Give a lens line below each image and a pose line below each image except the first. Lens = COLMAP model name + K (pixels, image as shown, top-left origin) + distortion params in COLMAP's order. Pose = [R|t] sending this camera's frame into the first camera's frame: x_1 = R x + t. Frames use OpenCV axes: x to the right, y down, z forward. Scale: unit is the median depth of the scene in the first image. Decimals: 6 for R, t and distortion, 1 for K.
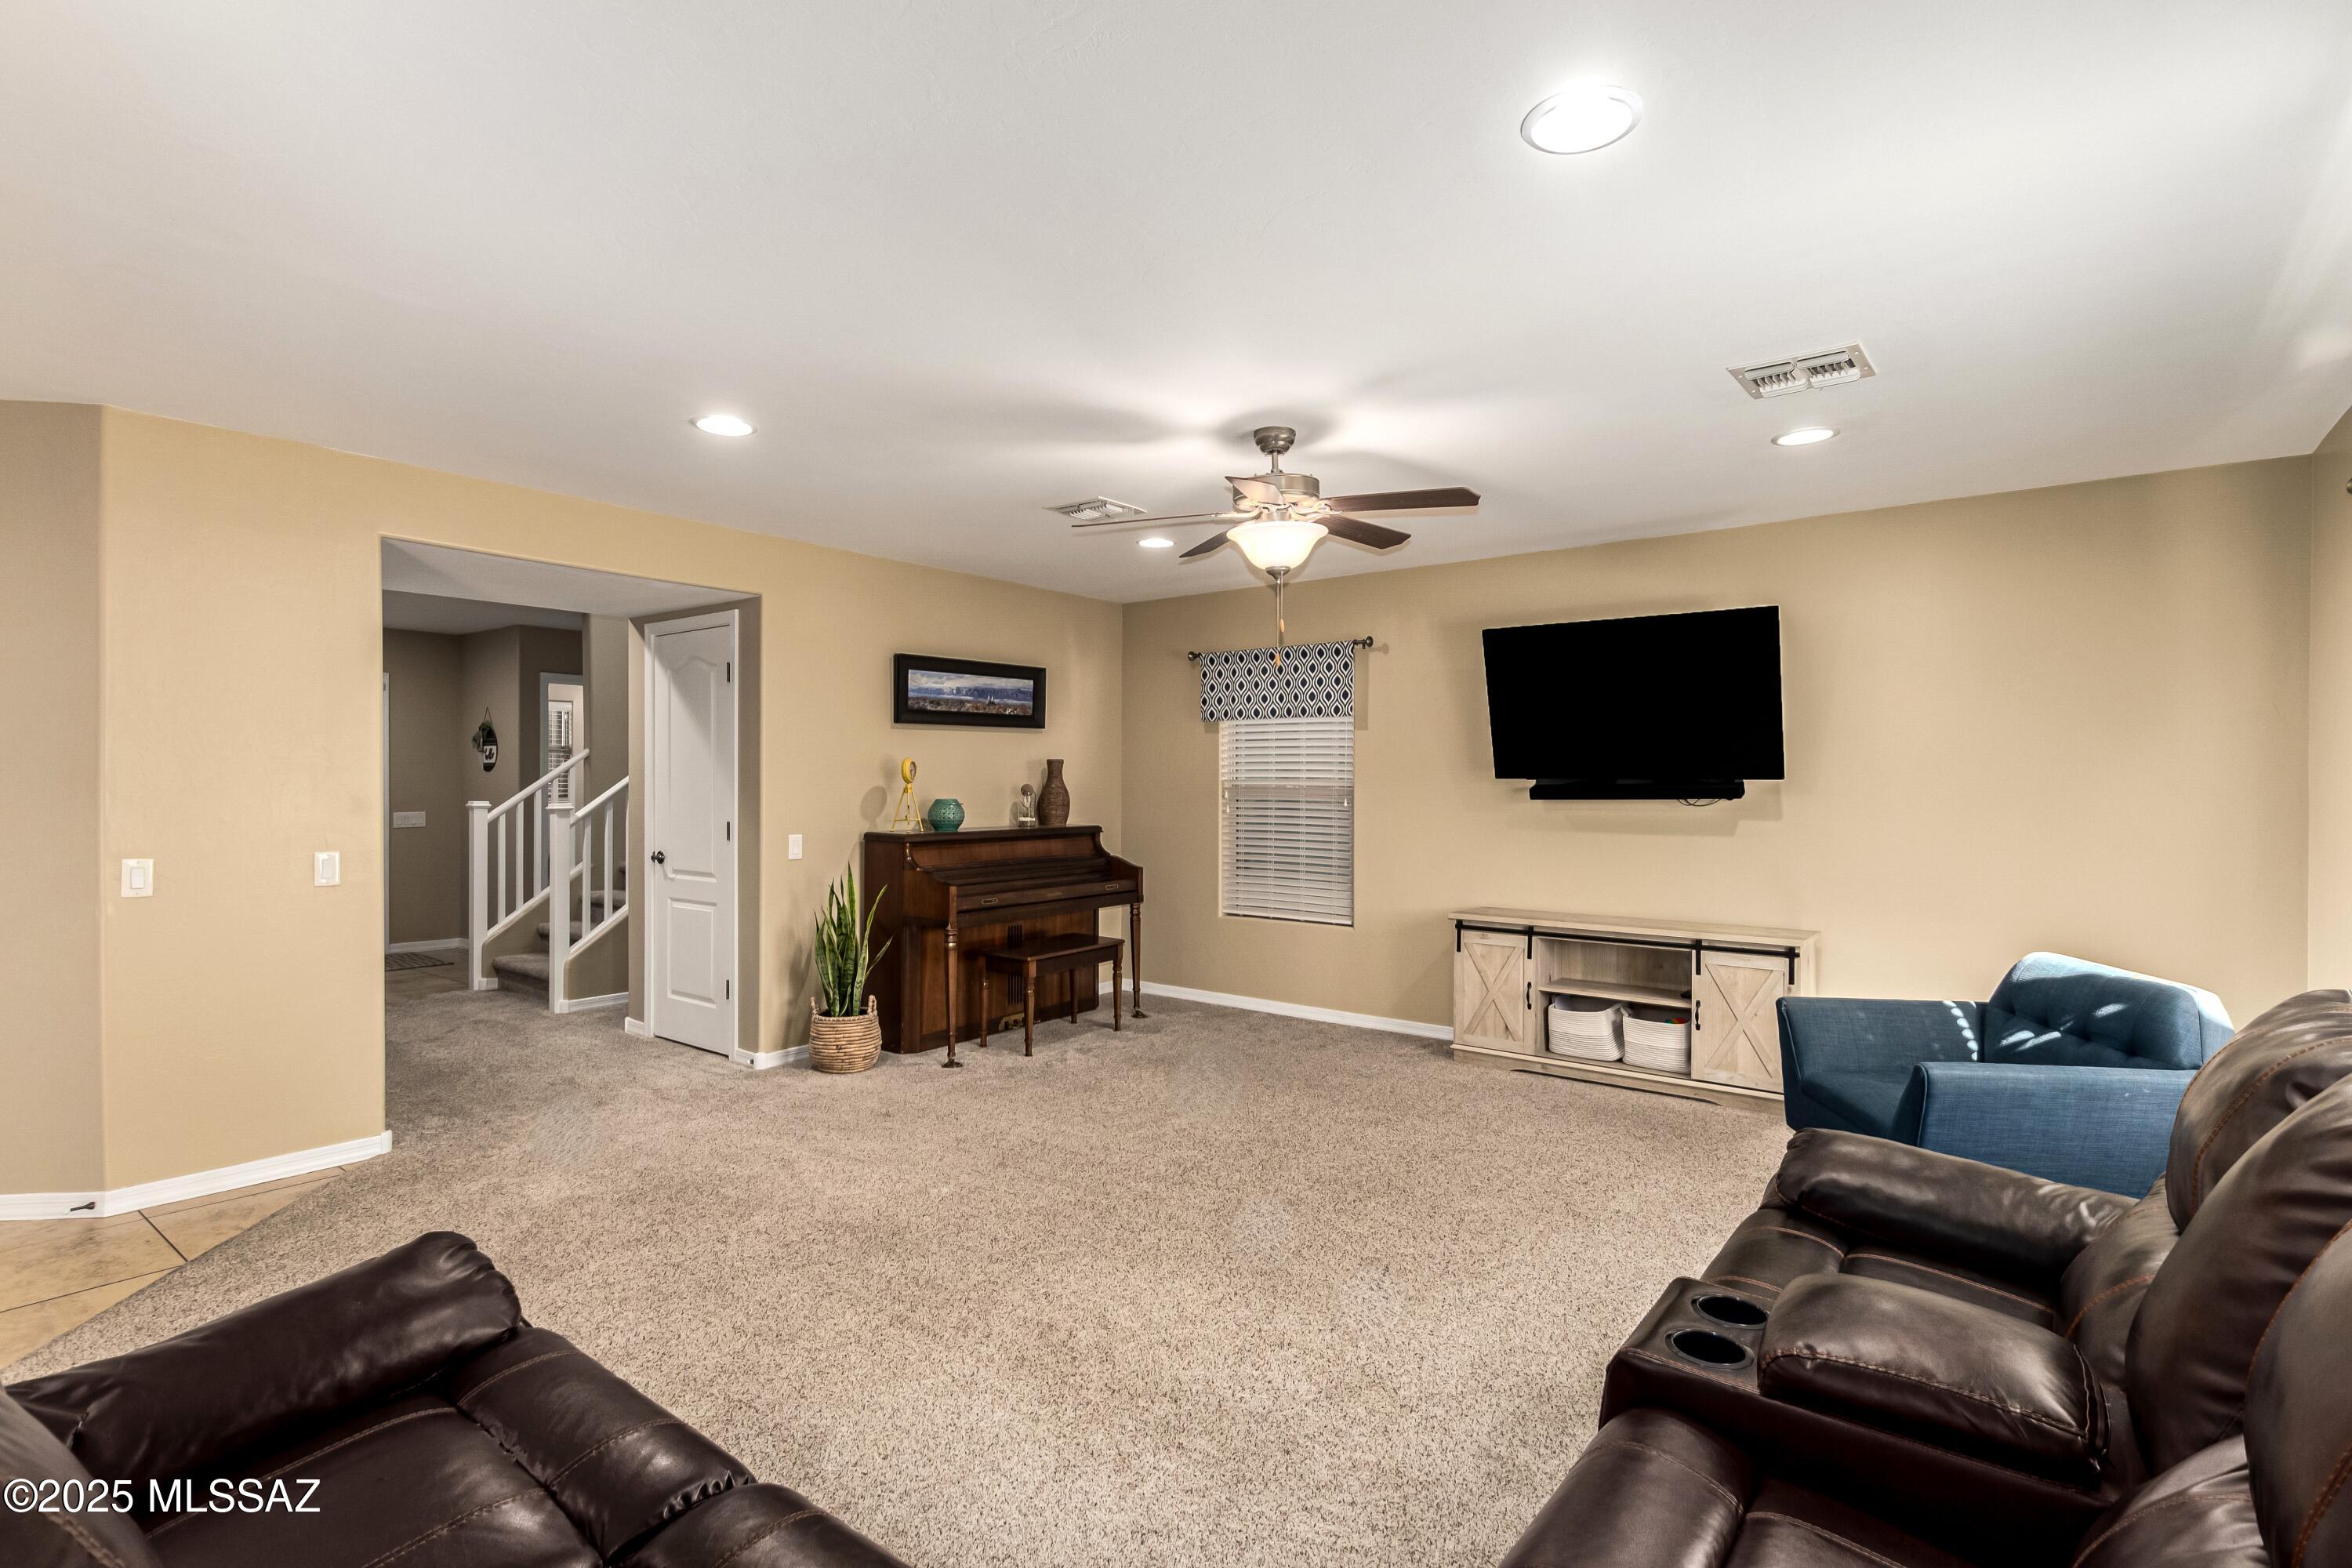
lens RADIAL K [[1124.7, 0, 1184.4], [0, 1124.7, 789.7], [0, 0, 1]] dist [-0.013732, -0.000241]
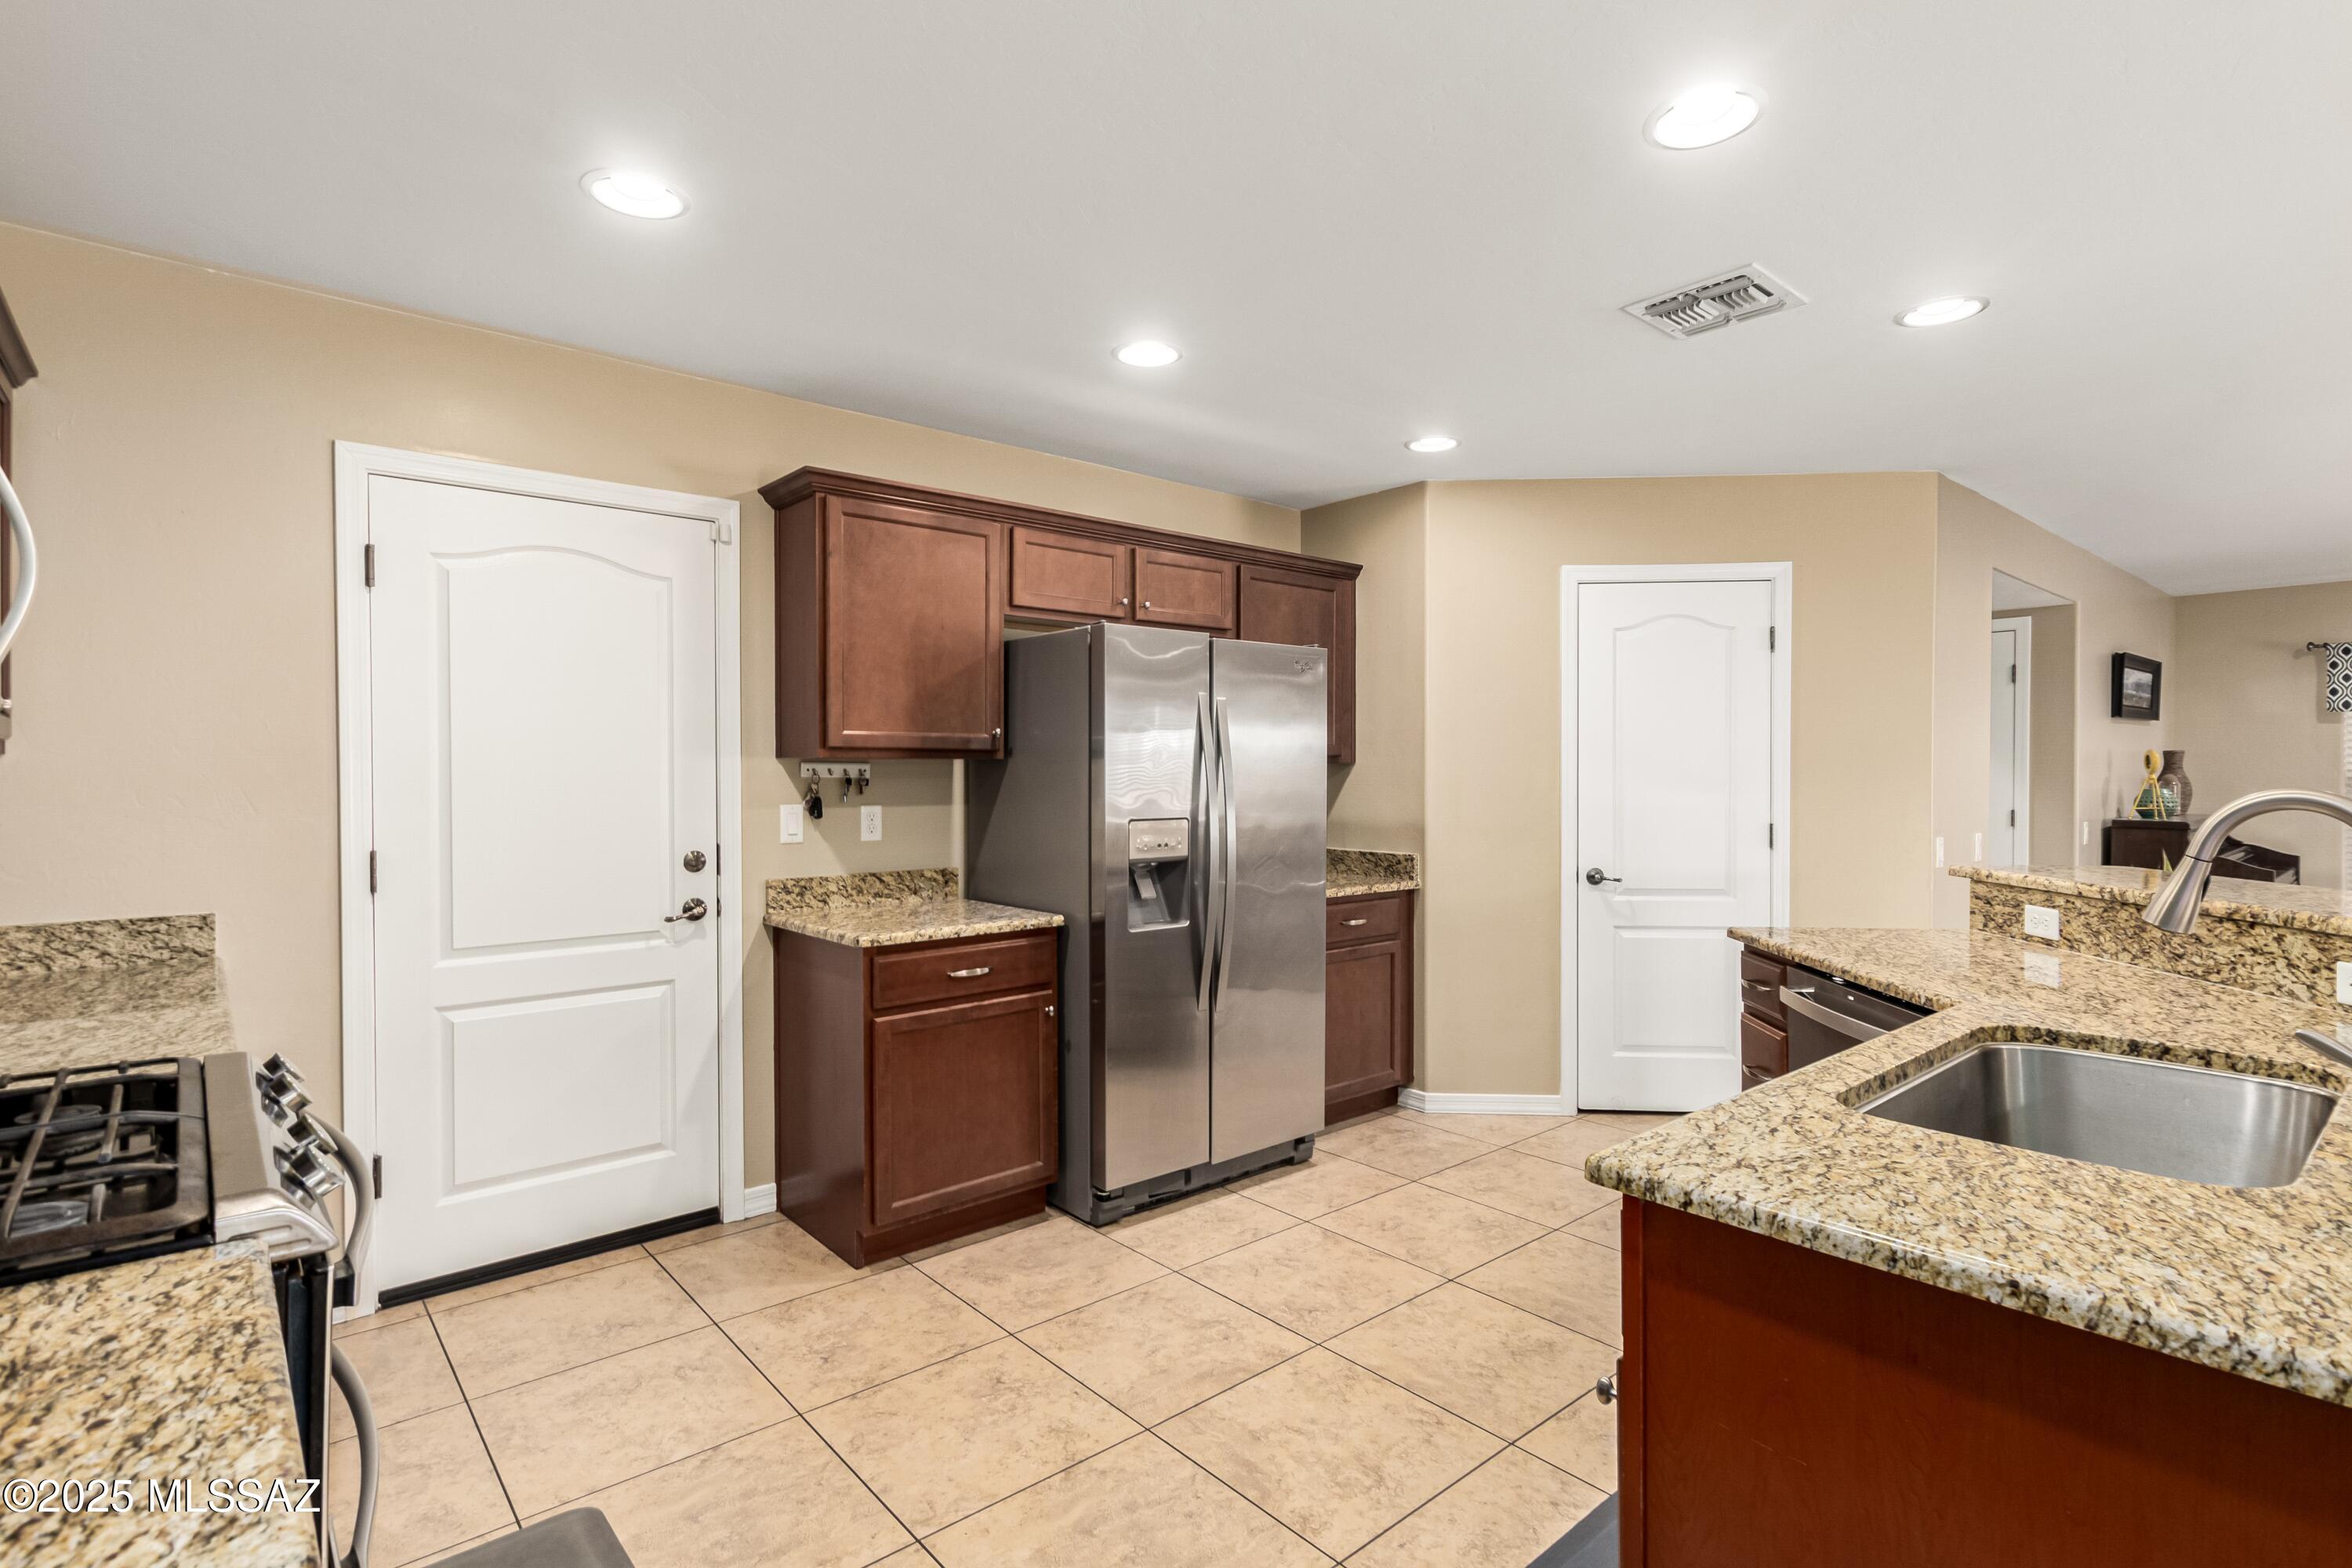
lens RADIAL K [[1165.4, 0, 1193.2], [0, 1165.4, 787.2], [0, 0, 1]] dist [0.002954, 0.000486]
pose [[0.982102, -0.002037, -0.188340, -0.979748], [0.003015, 0.999983, 0.004908, -0.001485], [0.188327, -0.005388, 0.982092, -0.273755]]
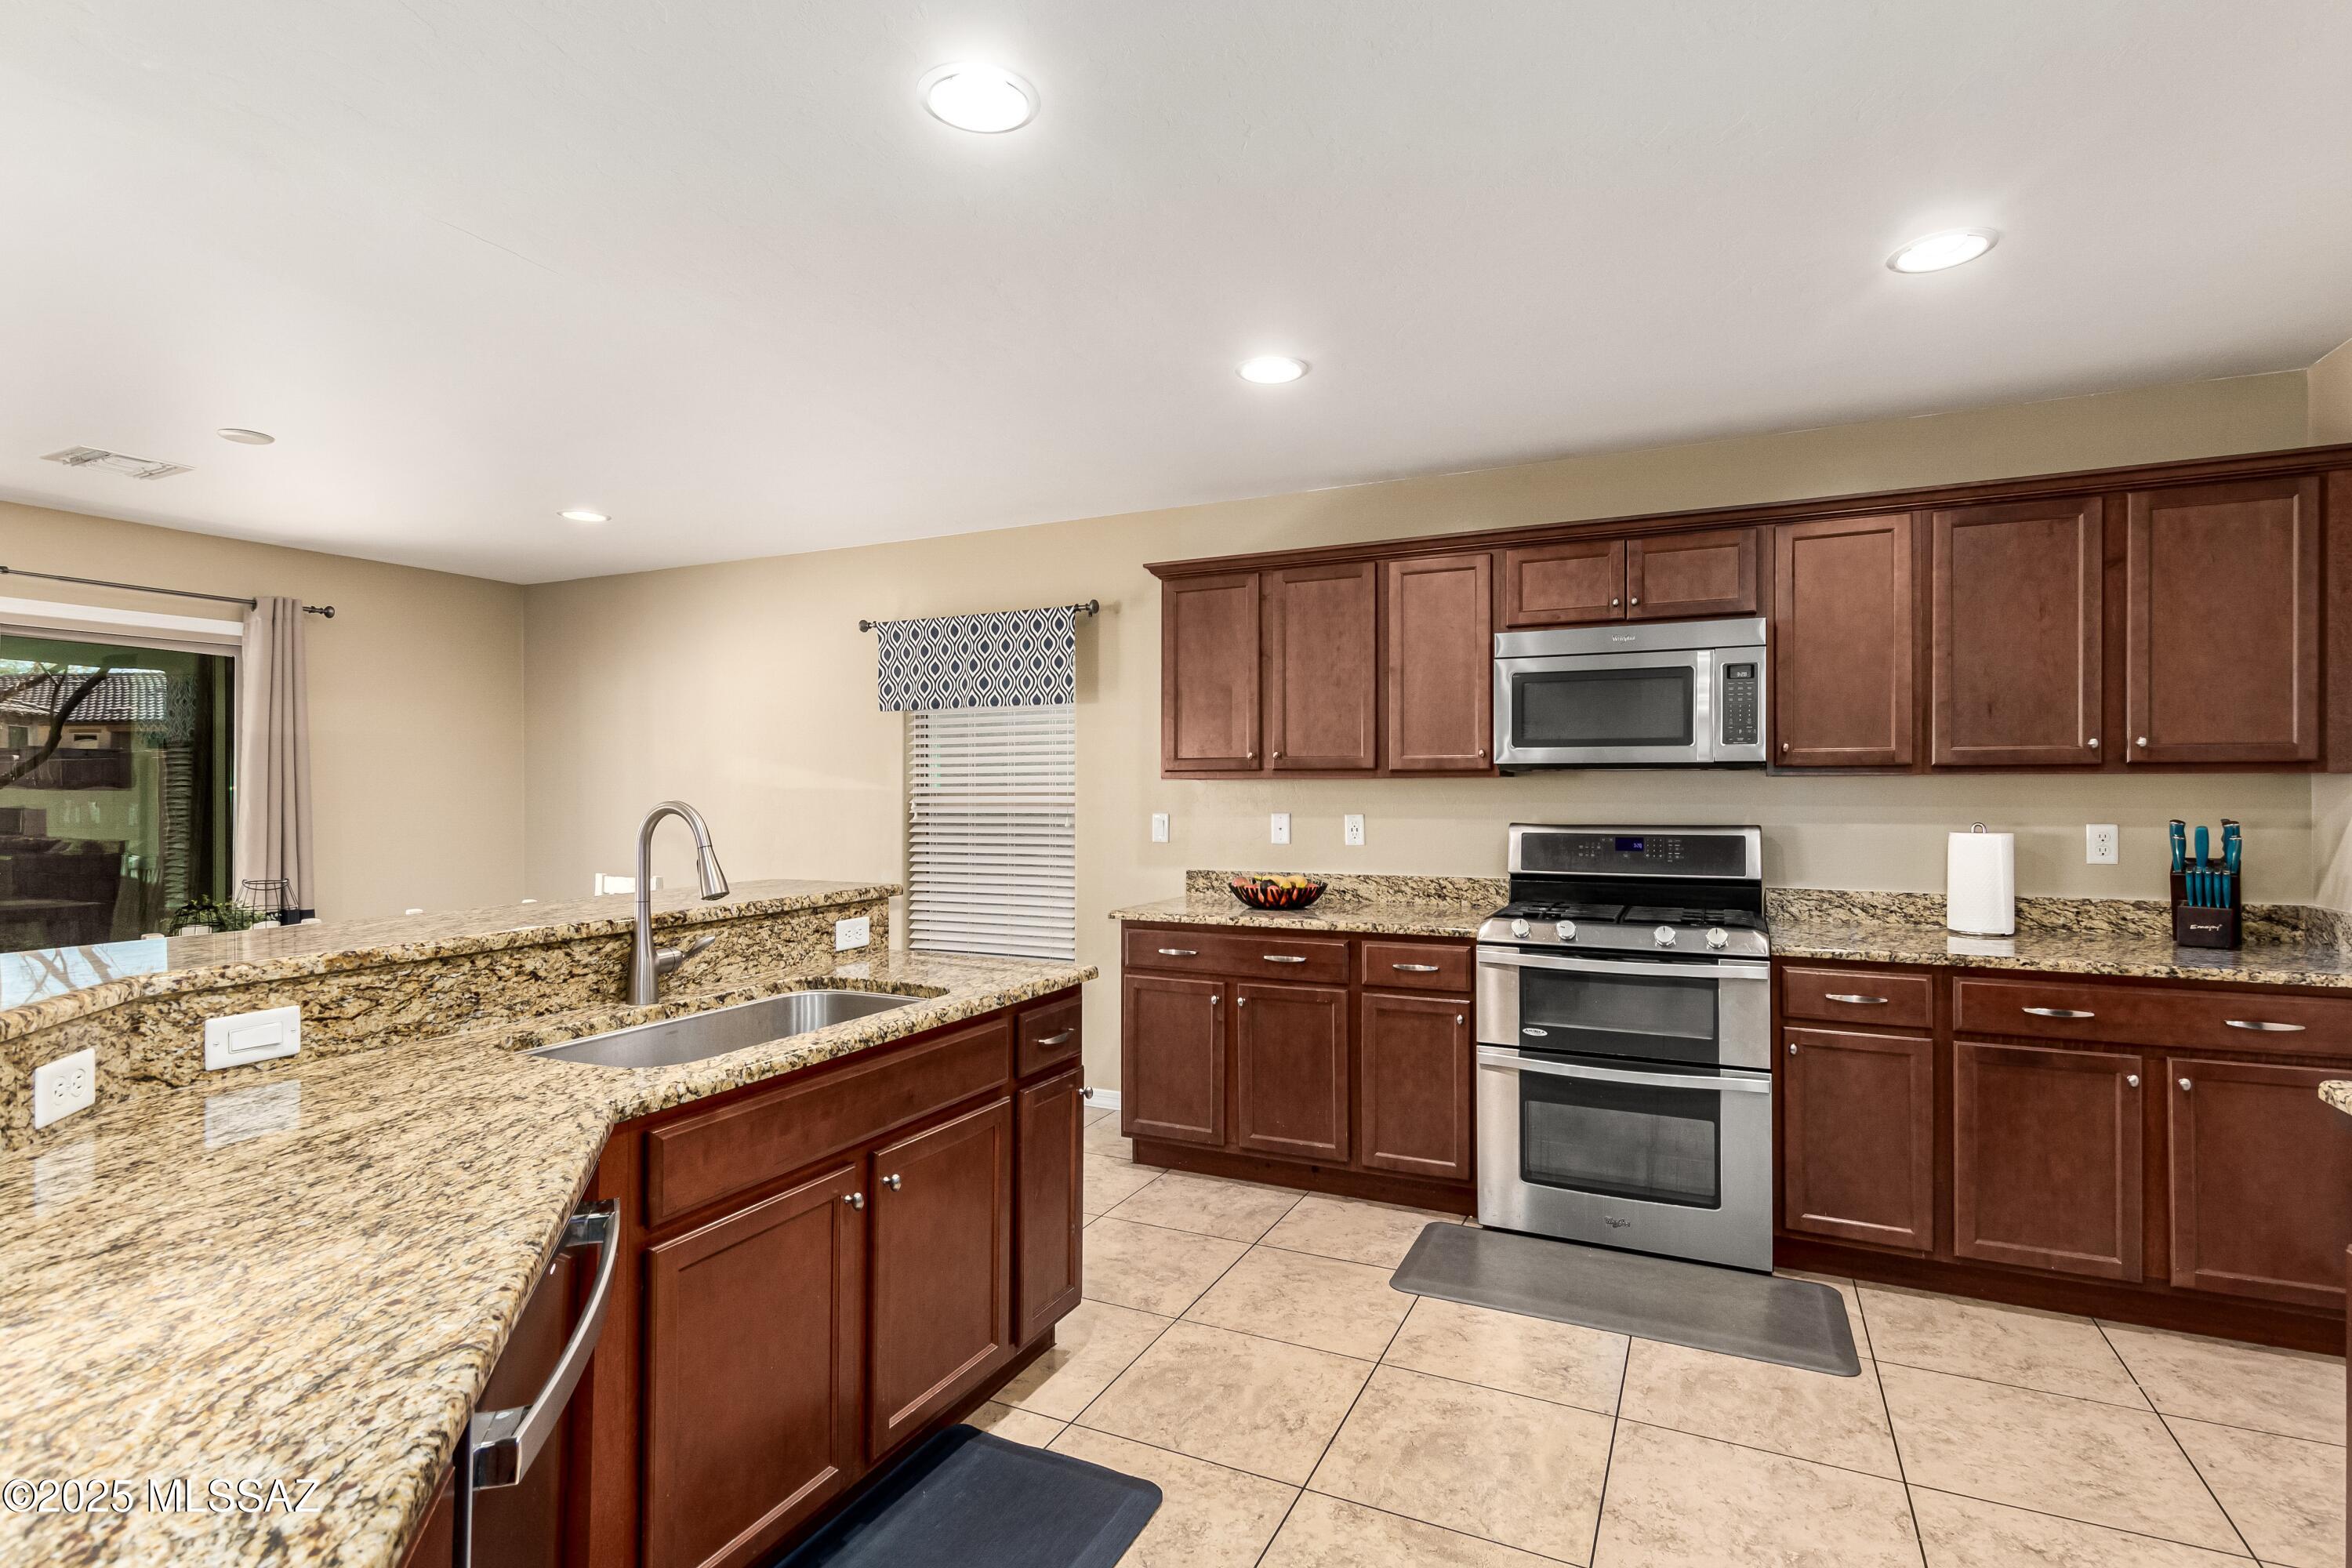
lens RADIAL K [[1120.8, 0, 1176.0], [0, 1120.8, 784.0], [0, 0, 1]] dist [0.017133, -0.006645]
pose [[-0.981056, -0.003500, -0.193694, -0.877846], [-0.003540, 0.999994, -0.000138, -0.005524], [0.193694, 0.000550, -0.981062, 0.503549]]
